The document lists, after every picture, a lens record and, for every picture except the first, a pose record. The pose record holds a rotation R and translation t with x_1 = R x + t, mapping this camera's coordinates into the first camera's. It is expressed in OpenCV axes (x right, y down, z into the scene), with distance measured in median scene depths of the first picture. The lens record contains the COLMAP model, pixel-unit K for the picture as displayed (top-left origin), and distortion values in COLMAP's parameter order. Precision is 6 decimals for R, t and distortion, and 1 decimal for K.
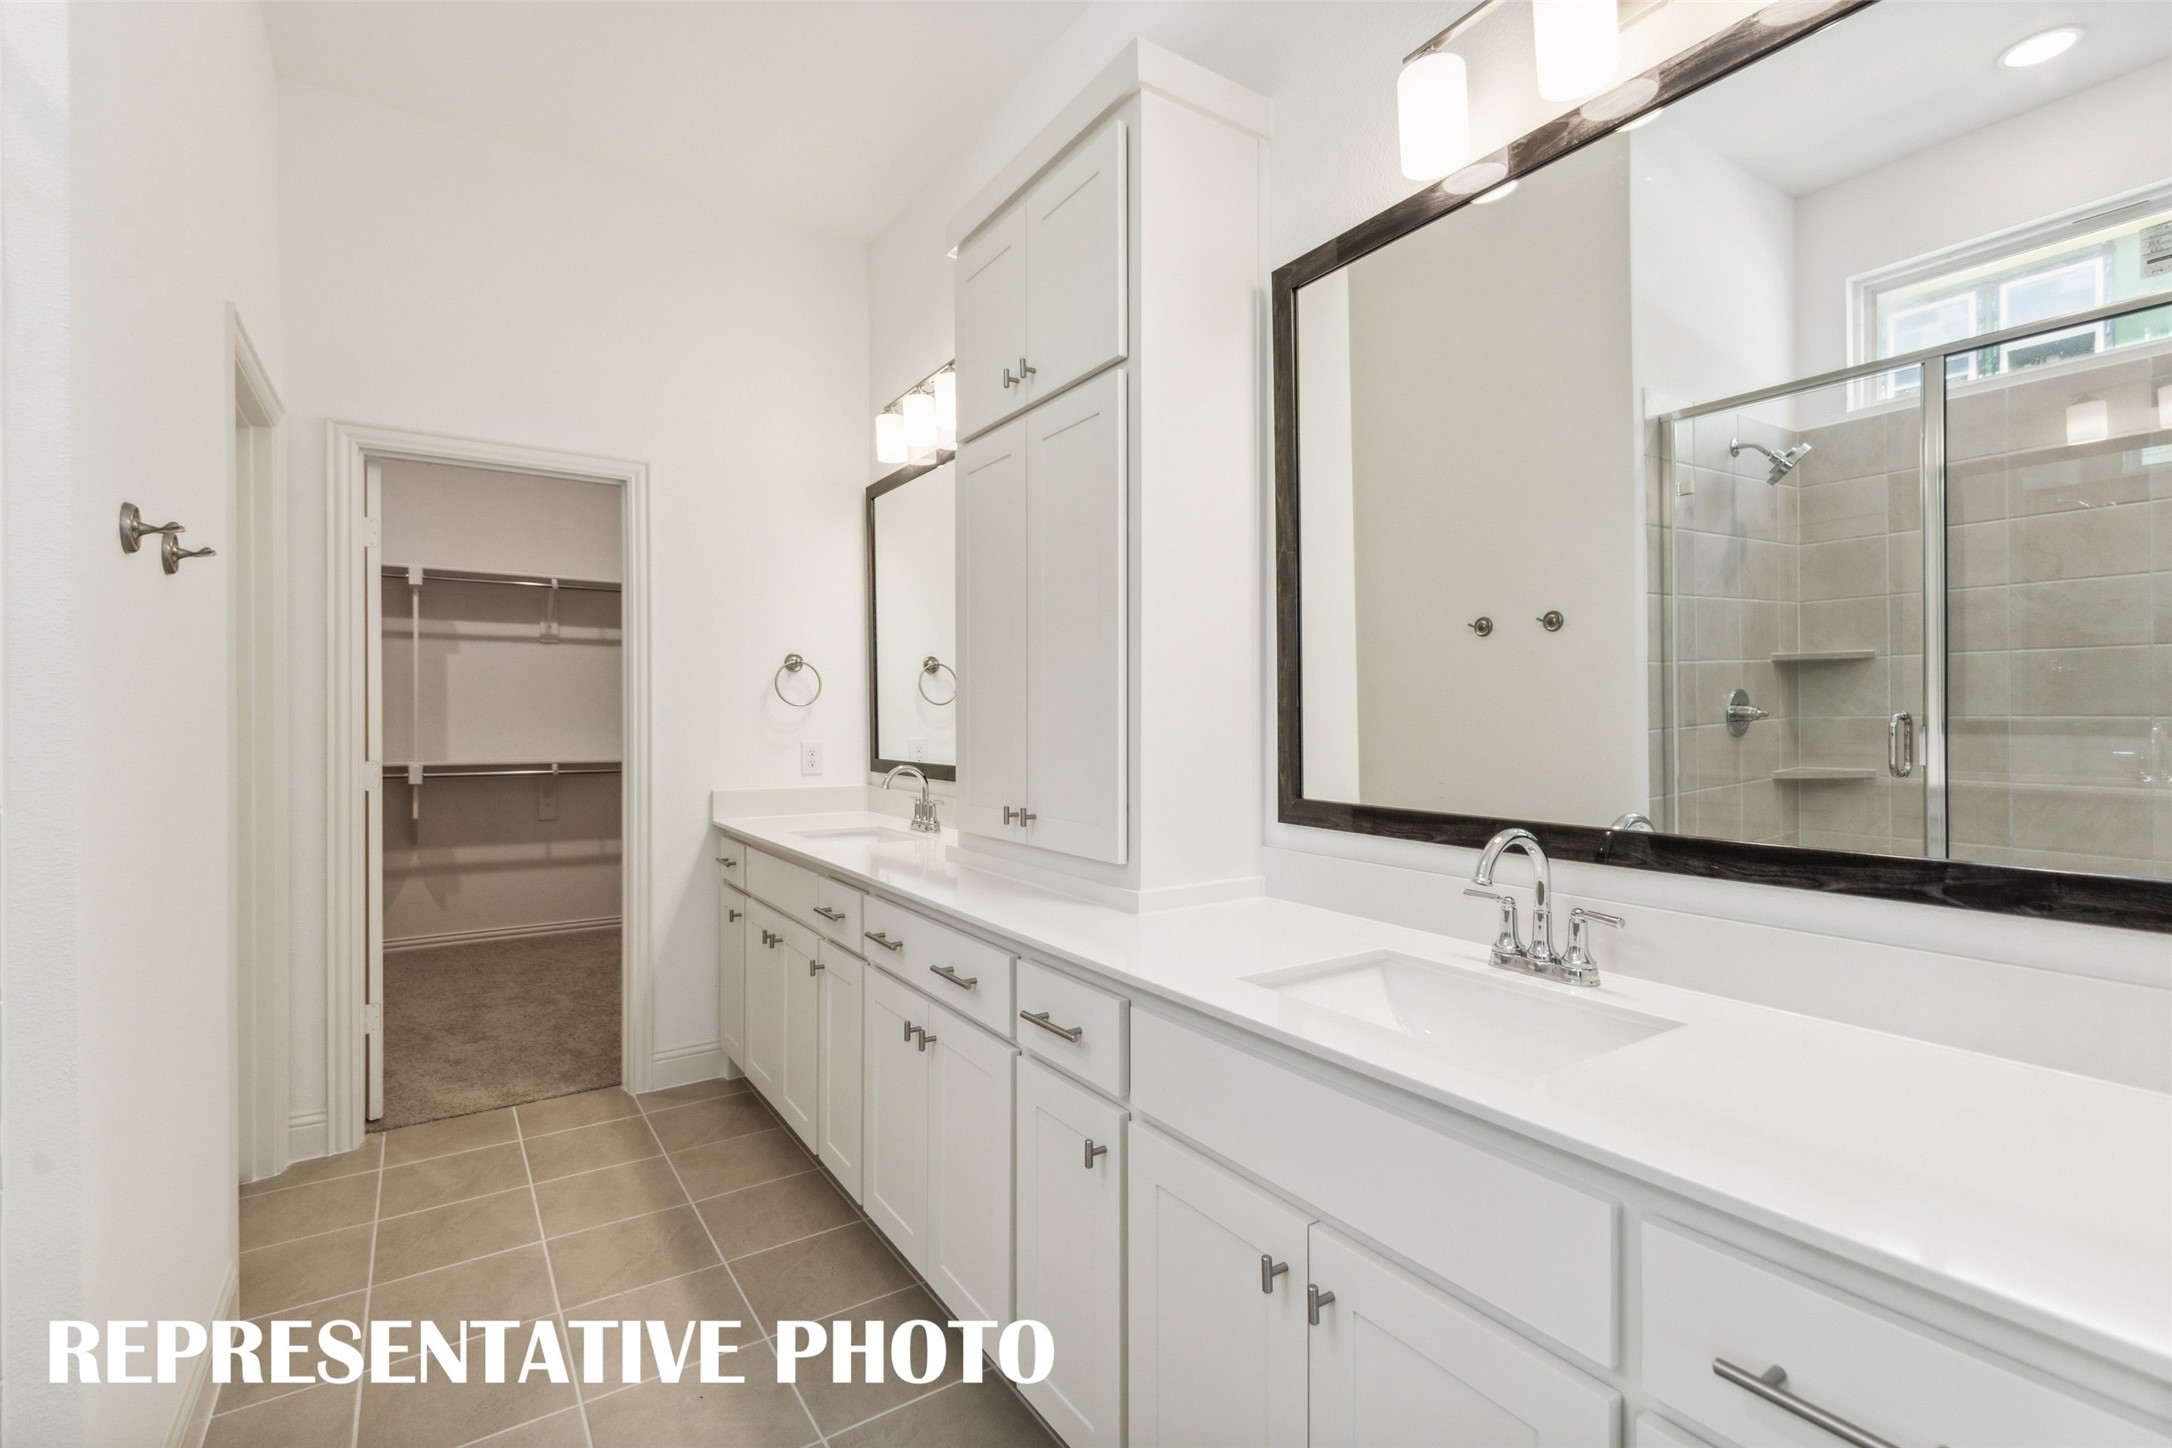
lens RADIAL K [[974.6, 0, 1086.0], [0, 974.6, 724.0], [0, 0, 1]] dist [0.001646, 0.000241]
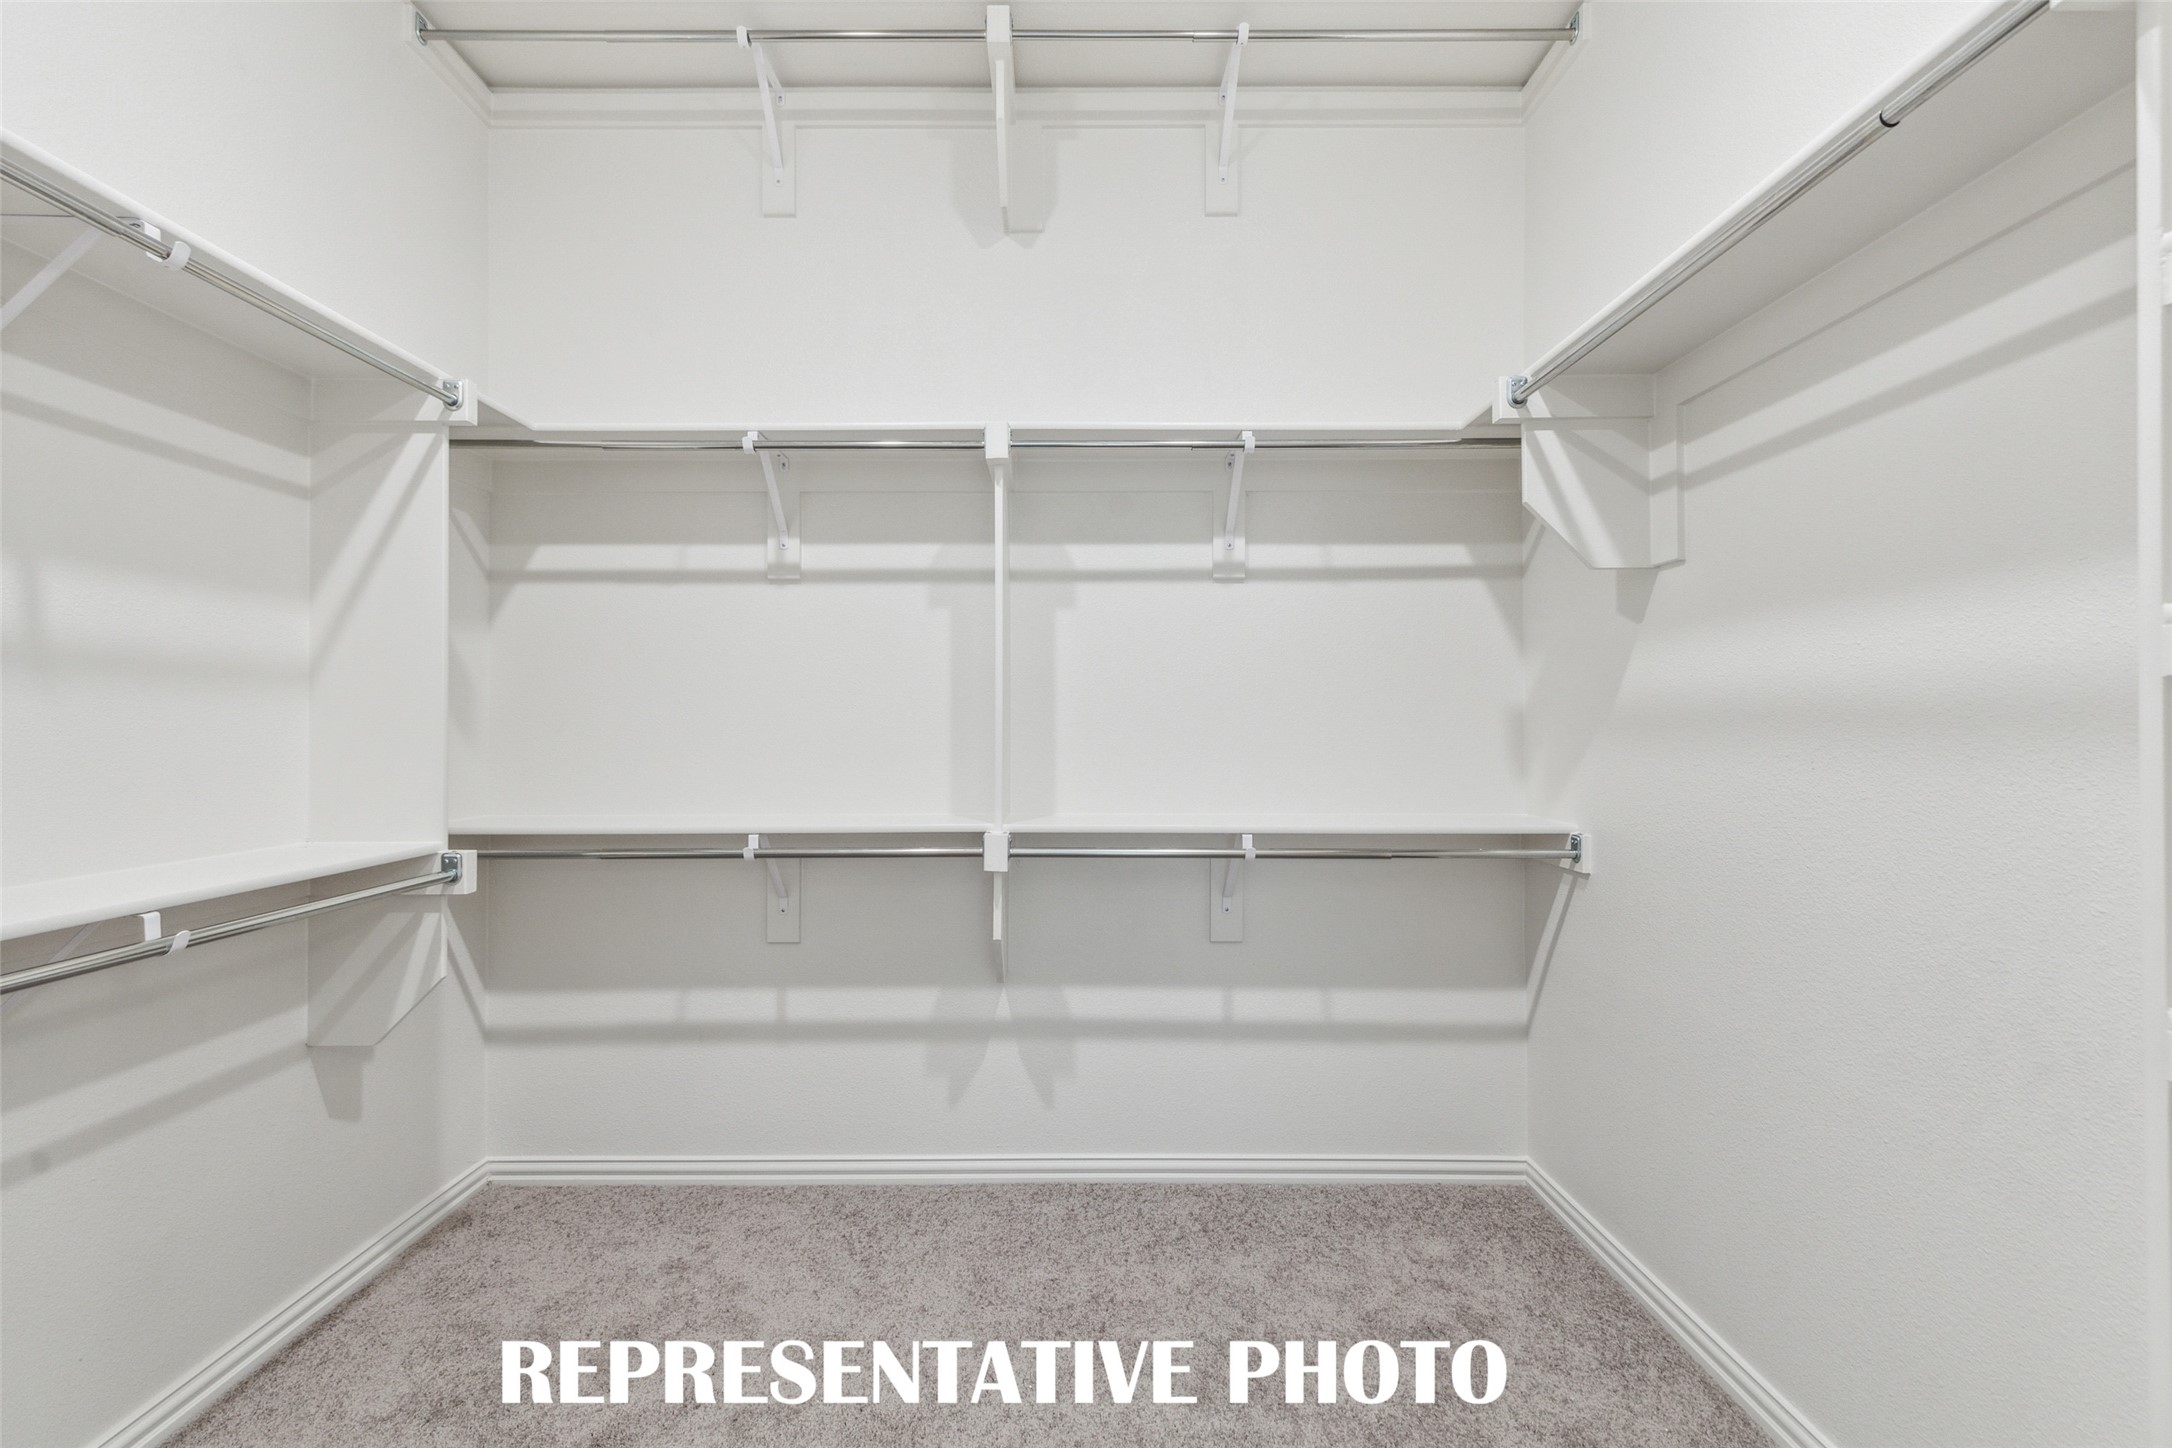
lens RADIAL K [[1000.1, 0, 1067.7], [0, 1000.1, 718.6], [0, 0, 1]] dist [0.000548, 0.000098]
pose [[0.826067, -0.010592, -0.563473, -0.563069], [-0.001671, 0.999773, -0.021243, -0.004663], [0.563570, 0.018489, 0.825862, 0.907322]]
